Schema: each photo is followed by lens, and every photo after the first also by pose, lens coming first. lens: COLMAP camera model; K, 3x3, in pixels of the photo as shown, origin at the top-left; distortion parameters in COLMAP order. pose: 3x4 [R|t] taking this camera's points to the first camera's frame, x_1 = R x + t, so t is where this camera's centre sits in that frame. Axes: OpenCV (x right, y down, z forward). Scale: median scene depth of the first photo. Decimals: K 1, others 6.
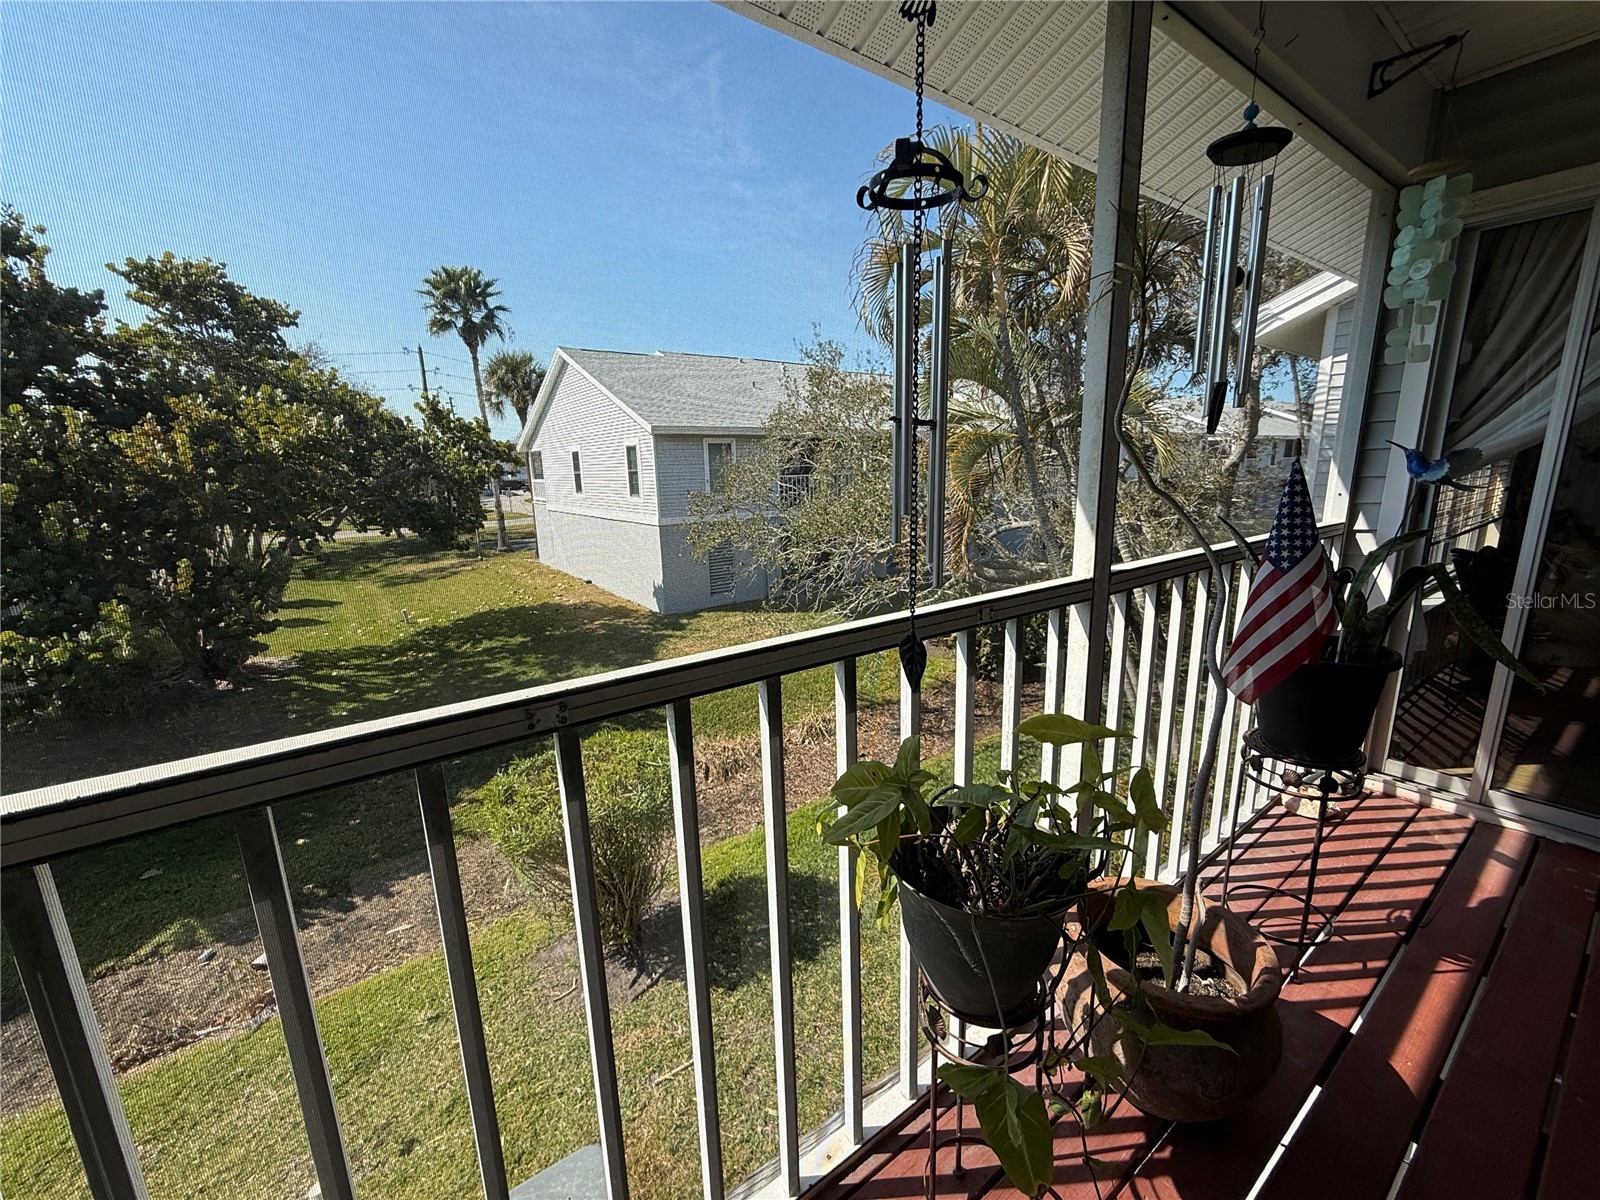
lens RADIAL K [[640.5, 0, 798.6], [0, 640.5, 600.6], [0, 0, 1]] dist [0.001580, 0.000163]
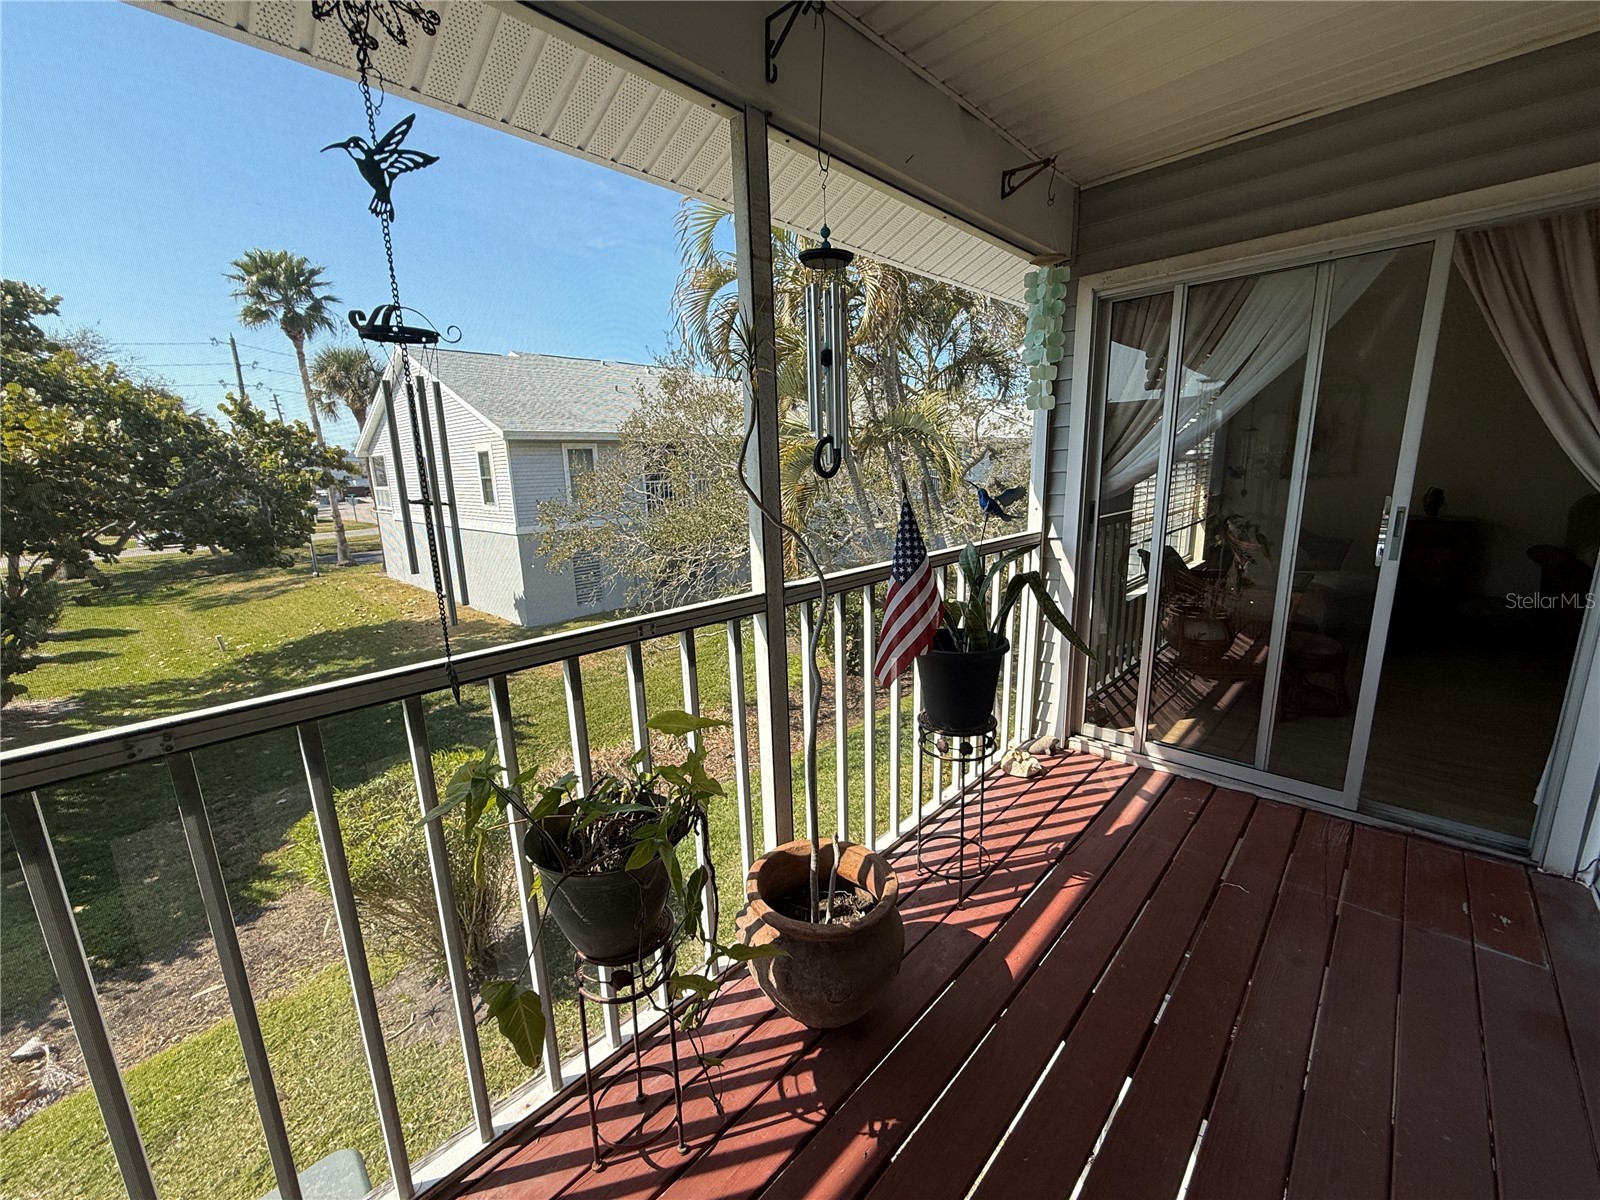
lens RADIAL K [[640.5, 0, 801.6], [0, 640.5, 599.8], [0, 0, 1]] dist [0.001580, 0.000163]
pose [[0.983729, -0.041197, 0.174869, 0.046857], [0.041838, 0.999124, 0.000026, -0.002988], [-0.174717, 0.007291, 0.984592, -0.029463]]
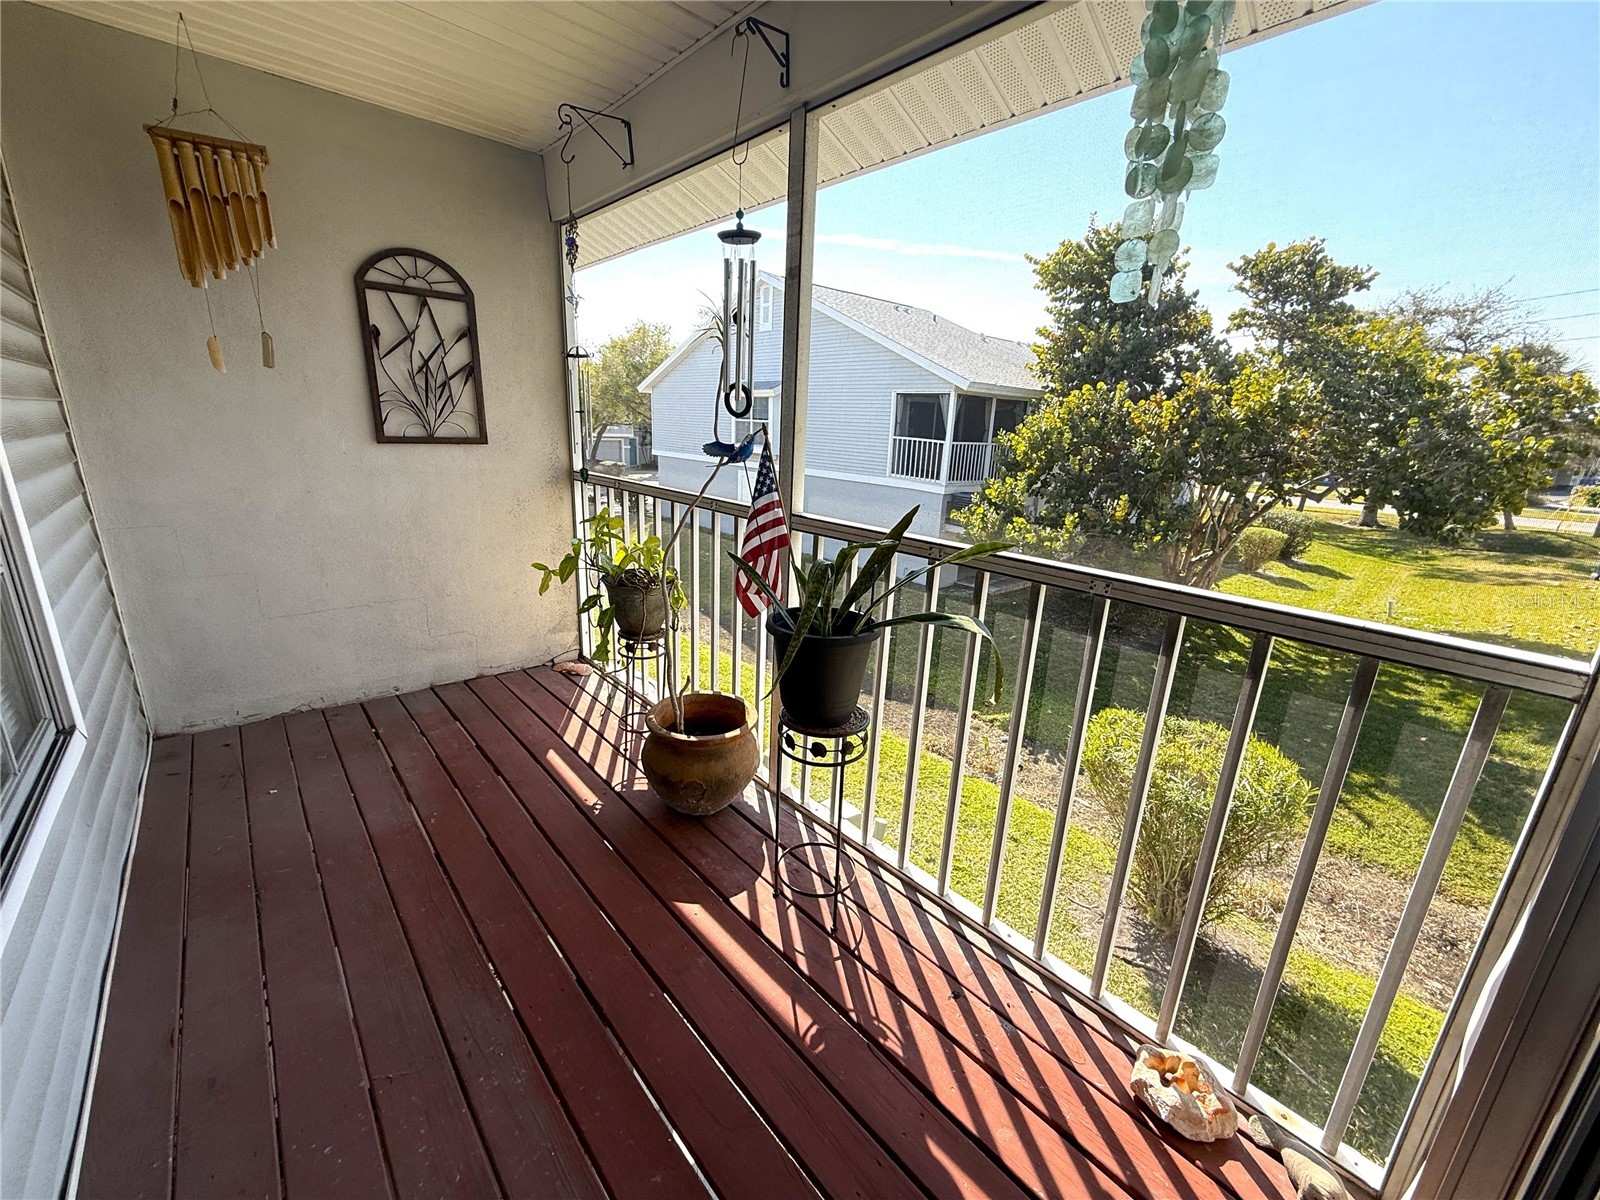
lens RADIAL K [[640.5, 0, 792.6], [0, 640.5, 602.4], [0, 0, 1]] dist [0.001580, 0.000163]
pose [[0.087877, 0.300203, -0.949819, 0.289150], [-0.246782, 0.930344, 0.271216, -0.037171], [0.965078, 0.210565, 0.155841, 0.123372]]
